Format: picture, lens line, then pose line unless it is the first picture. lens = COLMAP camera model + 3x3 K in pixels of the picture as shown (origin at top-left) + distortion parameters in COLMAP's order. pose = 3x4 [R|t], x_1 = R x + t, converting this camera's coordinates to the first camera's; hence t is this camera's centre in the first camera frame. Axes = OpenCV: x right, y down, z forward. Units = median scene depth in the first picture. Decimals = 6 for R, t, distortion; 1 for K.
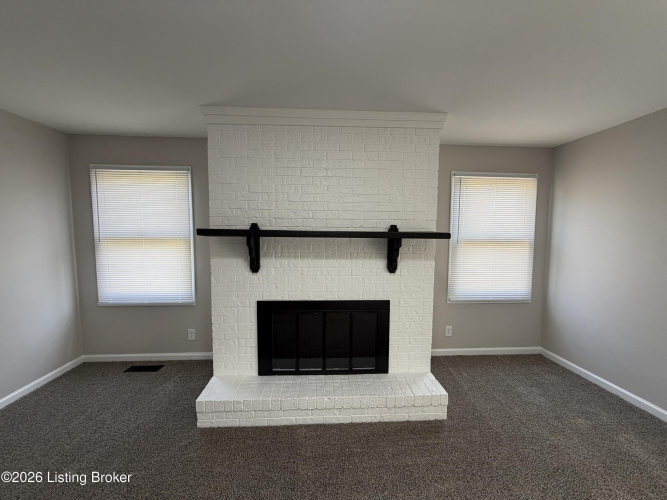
lens RADIAL K [[266.0, 0, 331.8], [0, 266.0, 248.7], [0, 0, 1]] dist [-0.002910, 0.001228]
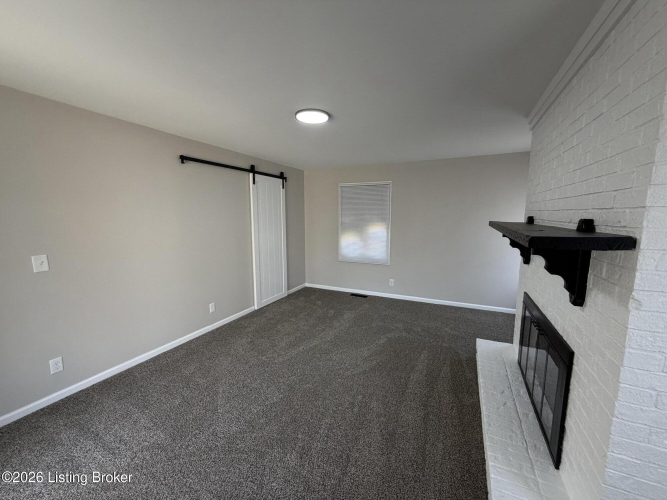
lens RADIAL K [[266.0, 0, 336.5], [0, 266.0, 249.4], [0, 0, 1]] dist [-0.002910, 0.001228]
pose [[-0.478083, 0.096945, -0.872948, 0.950978], [-0.079891, 0.984970, 0.153138, -0.070489], [0.874674, 0.142953, -0.463152, 0.802109]]
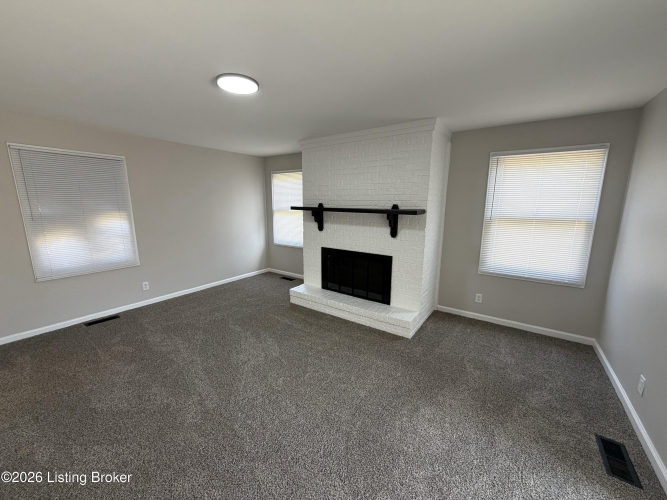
lens RADIAL K [[266.0, 0, 333.0], [0, 266.0, 249.3], [0, 0, 1]] dist [-0.002910, 0.001228]
pose [[0.780506, 0.105267, -0.616222, 0.876353], [-0.043375, 0.992464, 0.114601, 0.001862], [0.623642, -0.062718, 0.779190, -0.348060]]
